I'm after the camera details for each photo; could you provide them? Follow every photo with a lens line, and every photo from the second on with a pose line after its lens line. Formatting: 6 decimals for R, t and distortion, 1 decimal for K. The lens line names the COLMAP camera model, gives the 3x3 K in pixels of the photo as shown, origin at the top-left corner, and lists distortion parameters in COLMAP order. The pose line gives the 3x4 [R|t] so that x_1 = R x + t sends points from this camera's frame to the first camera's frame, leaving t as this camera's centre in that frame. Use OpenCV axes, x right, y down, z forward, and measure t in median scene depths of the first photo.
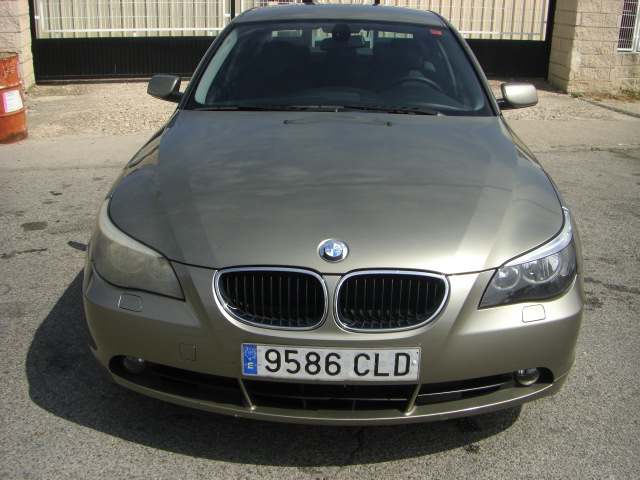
lens RADIAL K [[718.8, 0, 320.0], [0, 718.8, 240.0], [0, 0, 1]] dist [-0.196054, 0.167561]
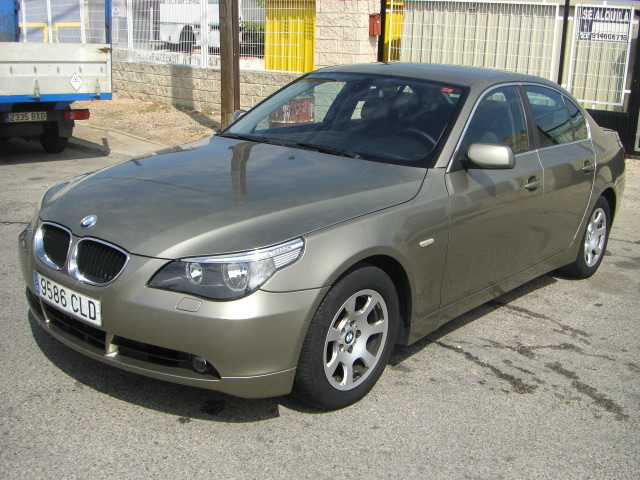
lens RADIAL K [[718.8, 0, 320.0], [0, 718.8, 240.0], [0, 0, 1]] dist [-0.196054, 0.167561]
pose [[0.788701, 0.182488, -0.587069, 1.193941], [-0.236770, 0.971432, -0.016123, -0.034679], [0.567355, 0.151717, 0.809377, 0.148017]]
